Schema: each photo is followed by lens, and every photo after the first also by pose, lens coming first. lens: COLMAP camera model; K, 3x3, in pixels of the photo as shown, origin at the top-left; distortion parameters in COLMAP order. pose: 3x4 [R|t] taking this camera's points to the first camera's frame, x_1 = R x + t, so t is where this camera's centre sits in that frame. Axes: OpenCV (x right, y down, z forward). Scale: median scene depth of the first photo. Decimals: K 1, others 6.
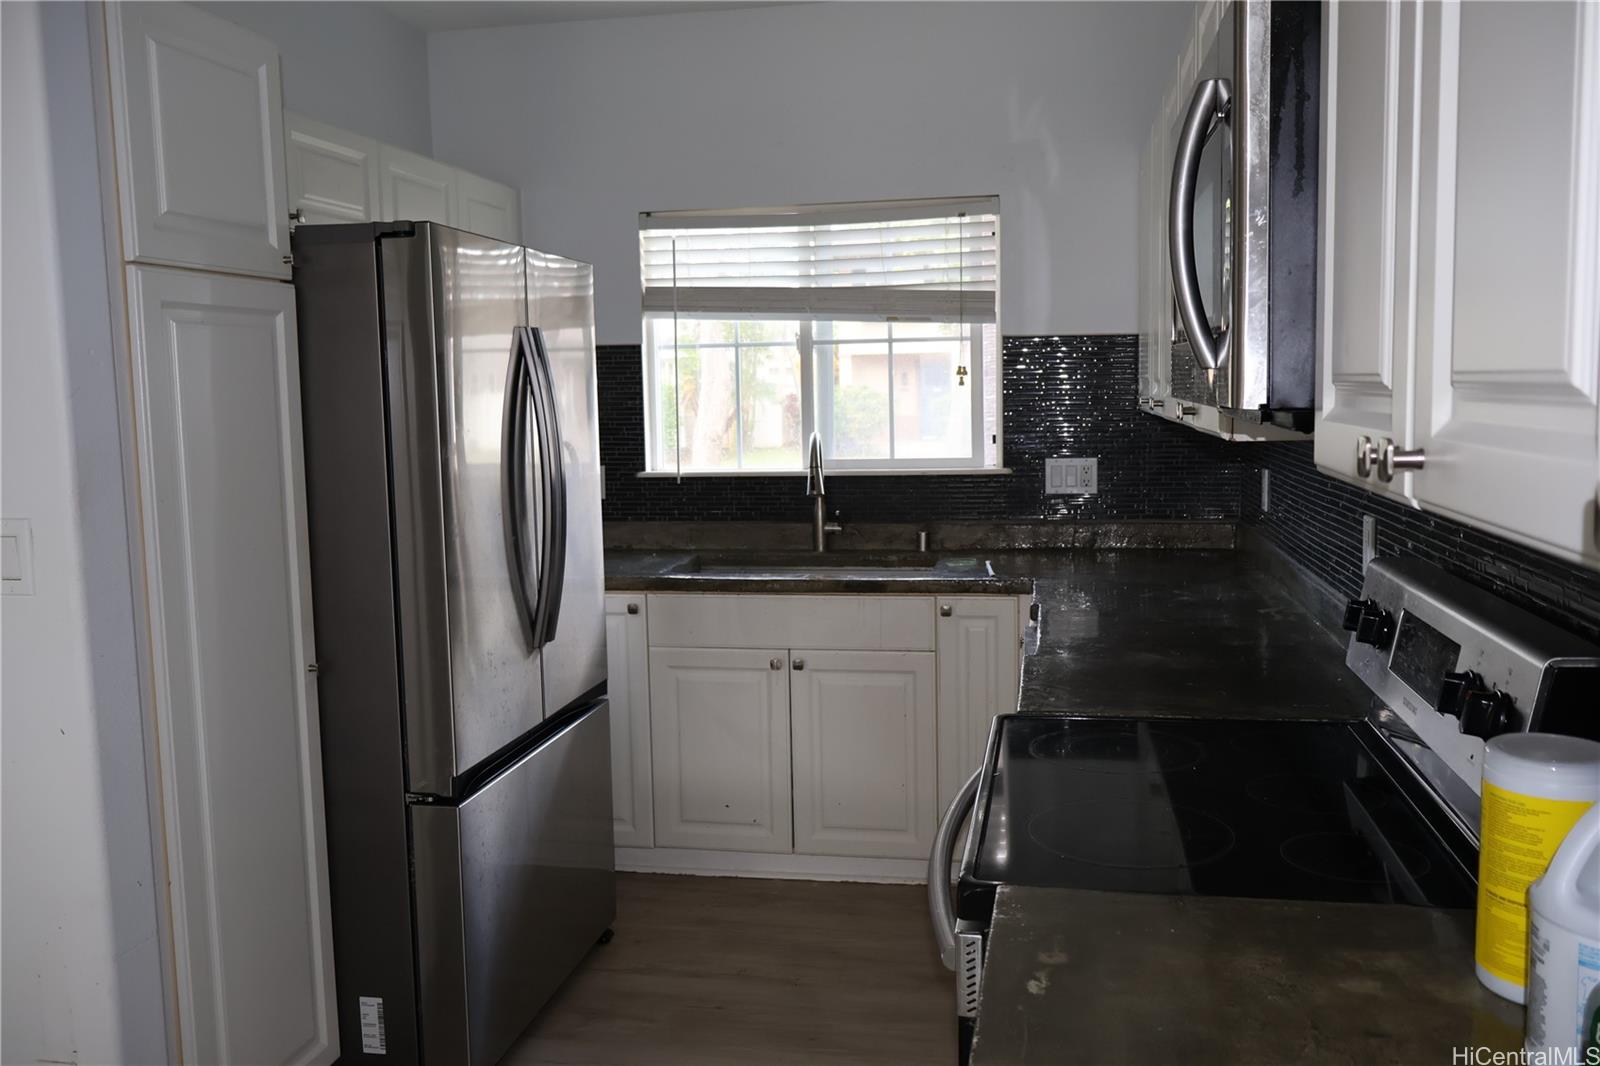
lens RADIAL K [[1327.3, 0, 800.0], [0, 1327.3, 533.0], [0, 0, 1]] dist [-0.009287, 0.015177]
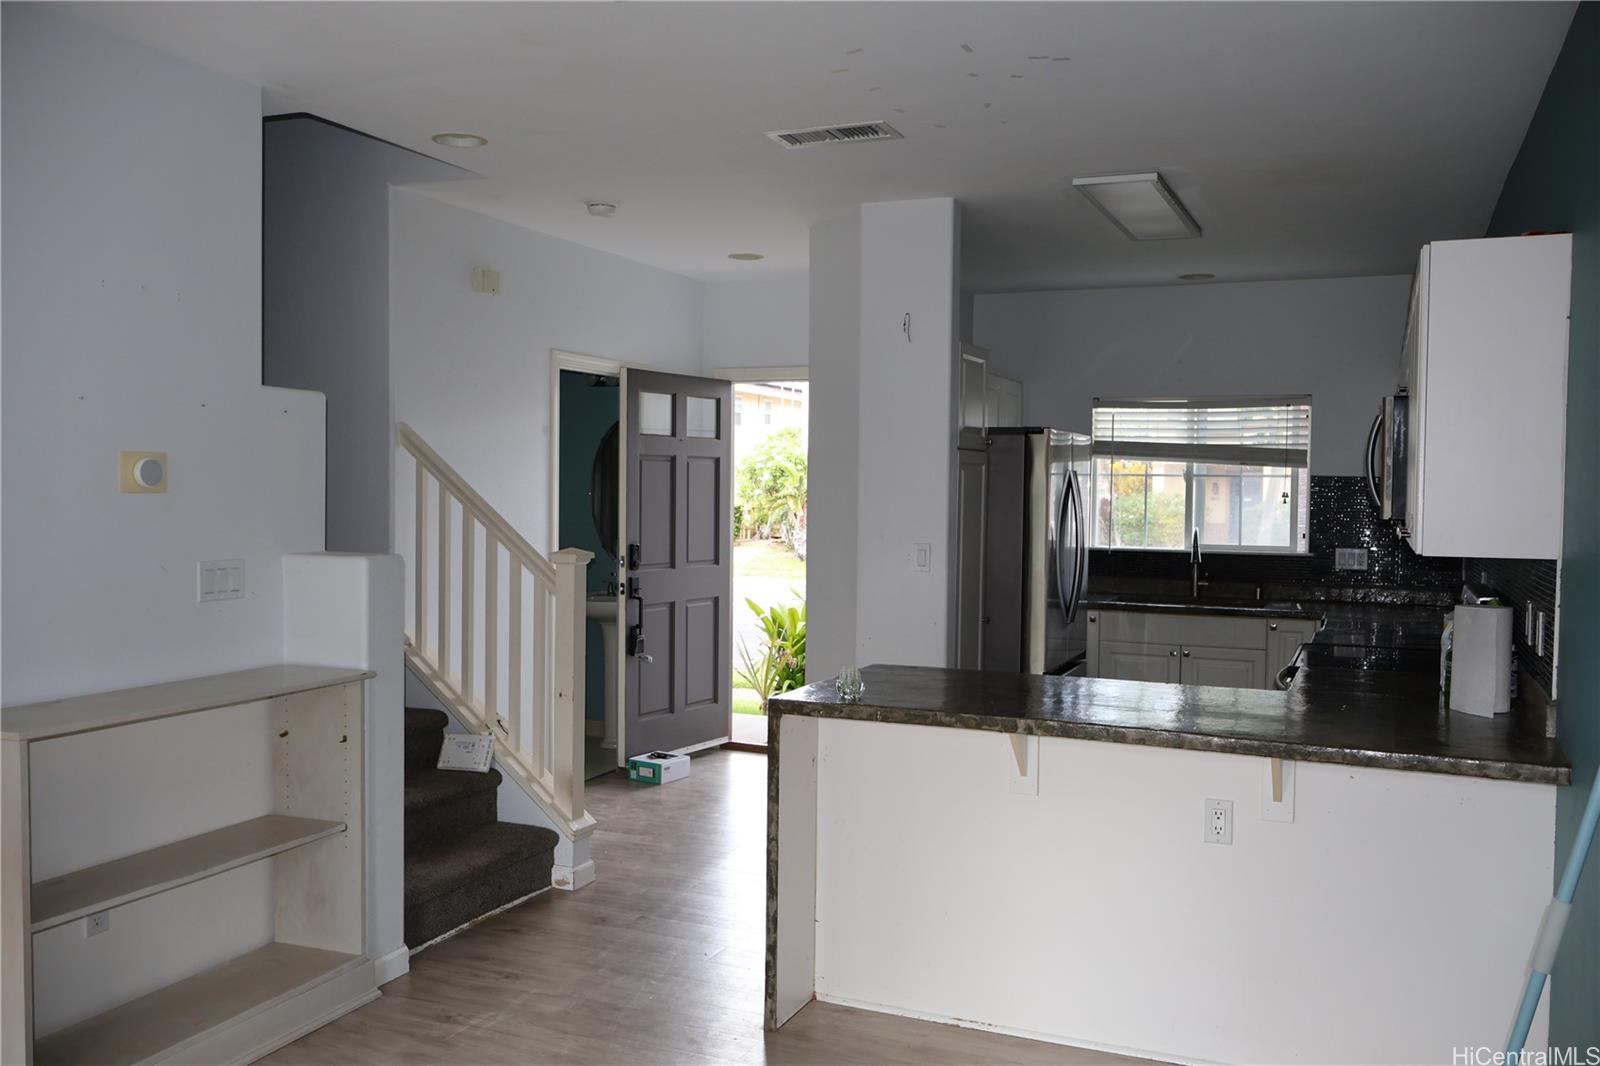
lens RADIAL K [[1327.3, 0, 800.0], [0, 1327.3, 533.0], [0, 0, 1]] dist [-0.009287, 0.015177]
pose [[0.975438, 0.040021, -0.216610, -0.116324], [-0.055900, 0.996140, -0.067684, 0.077180], [0.213065, 0.078130, 0.973909, -0.796382]]
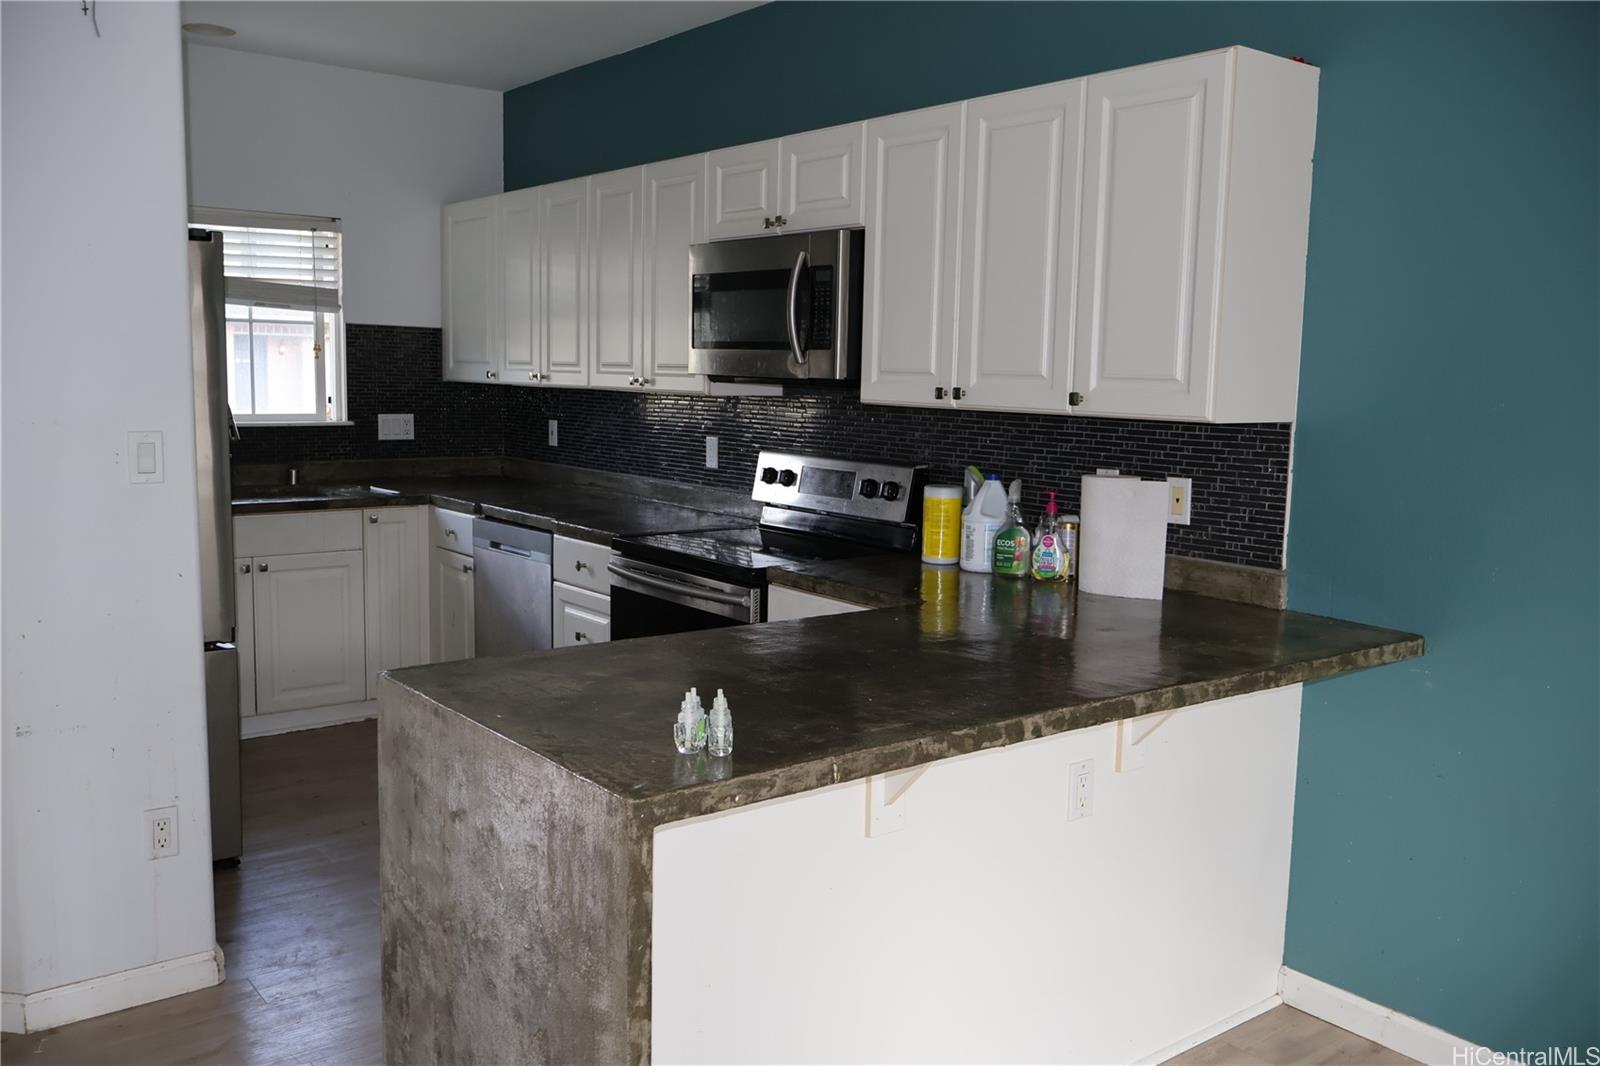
lens RADIAL K [[1327.3, 0, 800.0], [0, 1327.3, 533.0], [0, 0, 1]] dist [-0.009287, 0.015177]
pose [[0.654709, -0.056181, 0.753790, -0.572604], [0.045890, 0.998349, 0.034550, 0.039507], [-0.754487, 0.011972, 0.656206, -0.233850]]
